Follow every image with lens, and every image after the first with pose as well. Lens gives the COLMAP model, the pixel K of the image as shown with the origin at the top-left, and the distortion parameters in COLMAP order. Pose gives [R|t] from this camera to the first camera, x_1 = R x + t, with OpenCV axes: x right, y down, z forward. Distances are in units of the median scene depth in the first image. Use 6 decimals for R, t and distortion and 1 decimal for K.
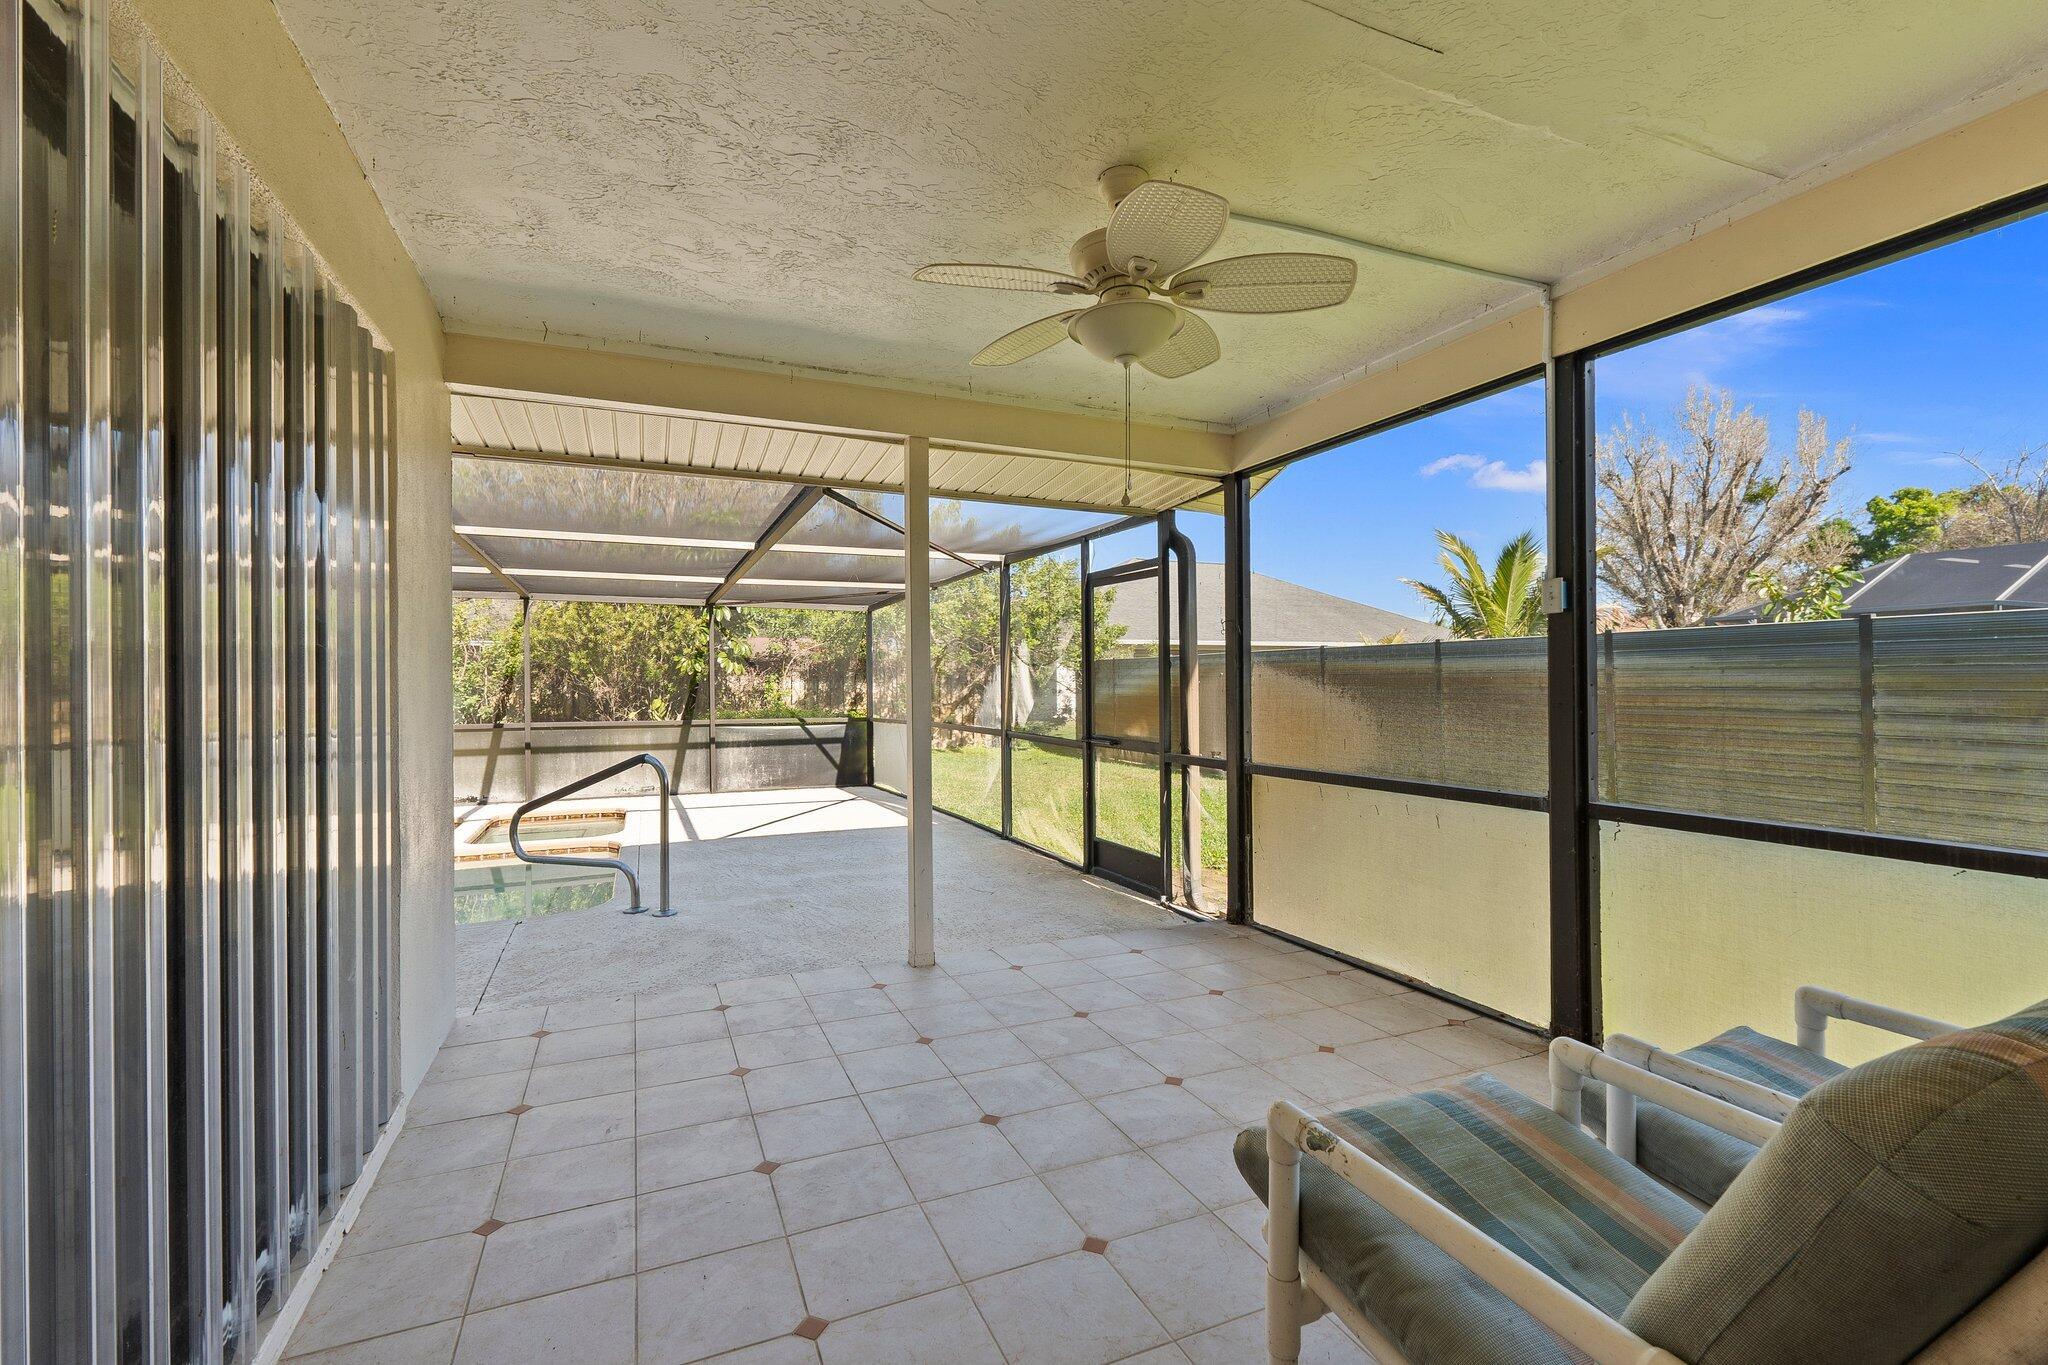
lens RADIAL K [[860.5, 0, 1022.2], [0, 860.5, 681.3], [0, 0, 1]] dist [0.004995, 0.000134]
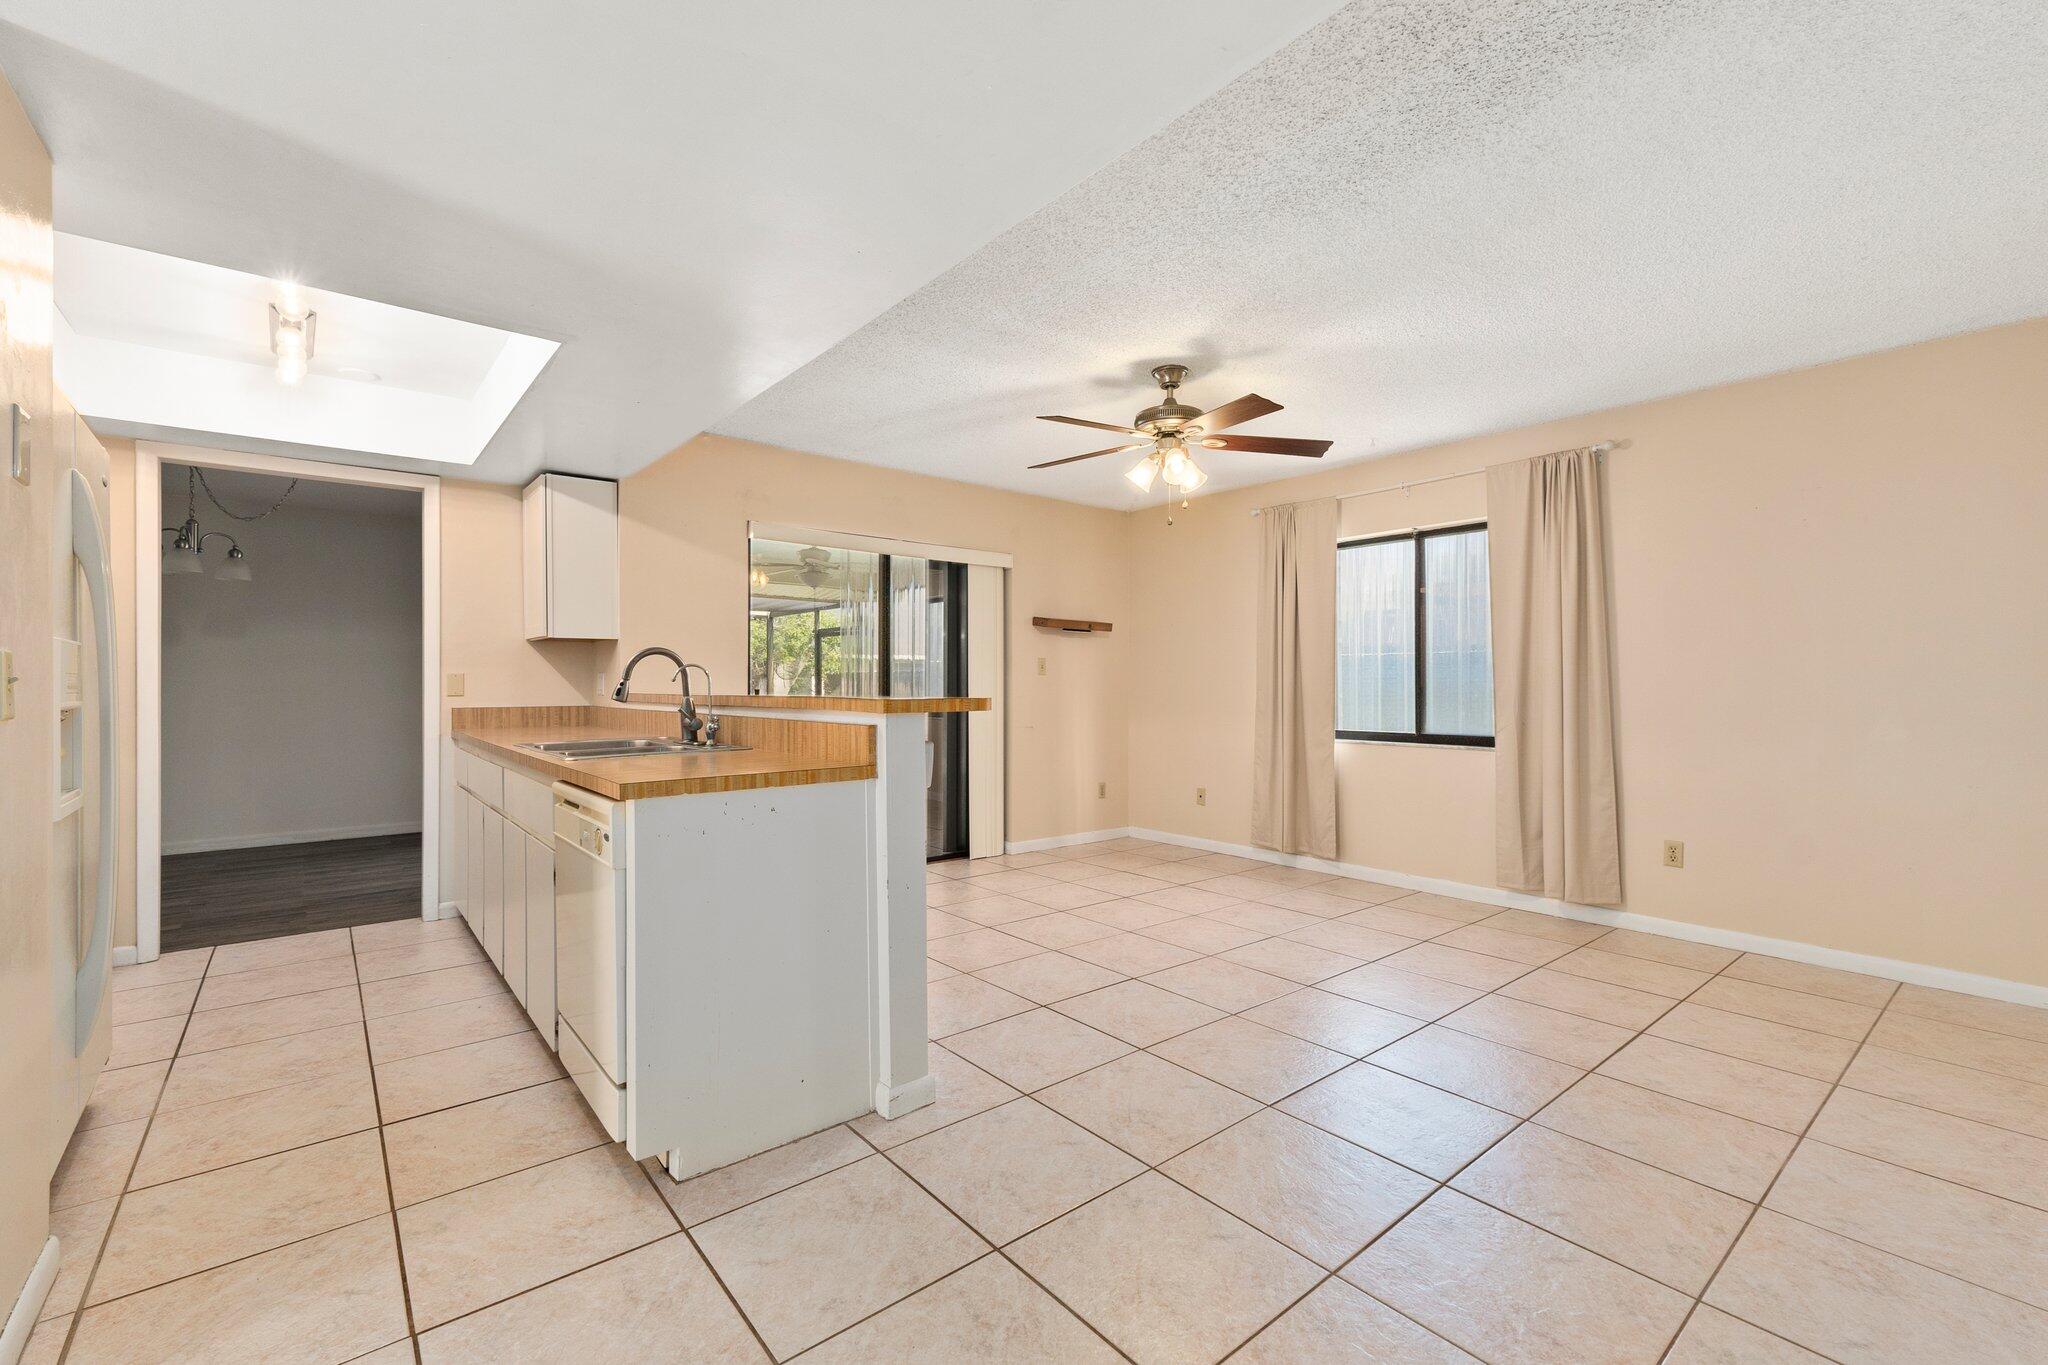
lens RADIAL K [[860.5, 0, 1023.8], [0, 860.5, 679.1], [0, 0, 1]] dist [0.004995, 0.000134]
pose [[0.962678, 0.008129, 0.270526, 0.003138], [-0.005111, 0.999917, -0.011861, 0.000335], [-0.270600, 0.010036, 0.962640, -0.863775]]
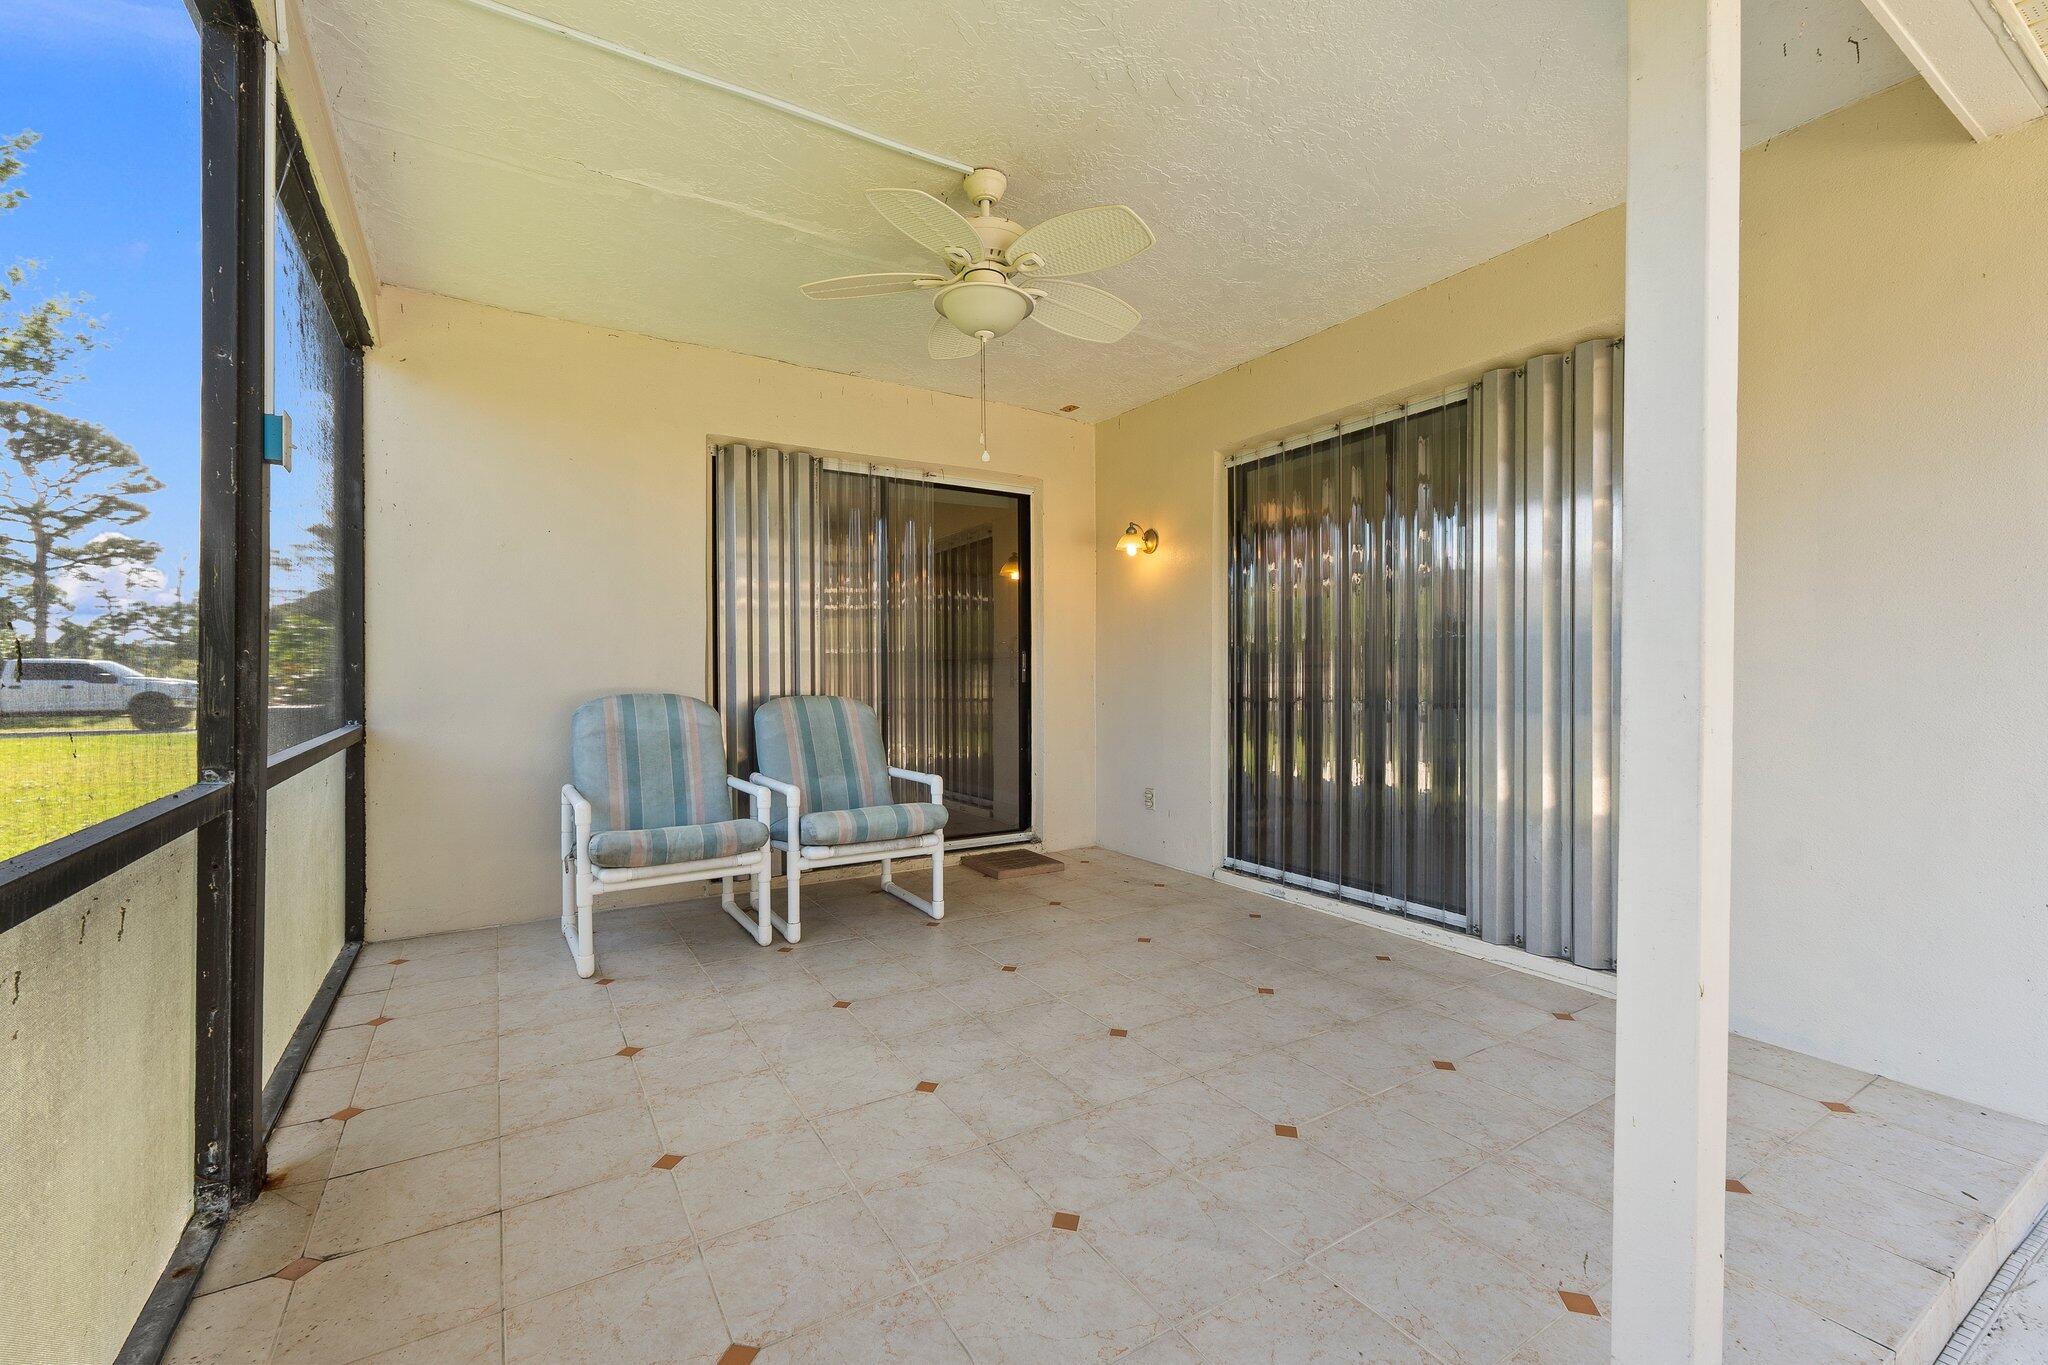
lens RADIAL K [[860.5, 0, 1025.4], [0, 860.5, 685.4], [0, 0, 1]] dist [0.004995, 0.000134]
pose [[-0.989688, 0.007447, -0.143047, 0.056360], [0.006927, 0.999967, 0.004136, 0.022857], [0.143073, 0.003103, -0.989707, 0.519521]]
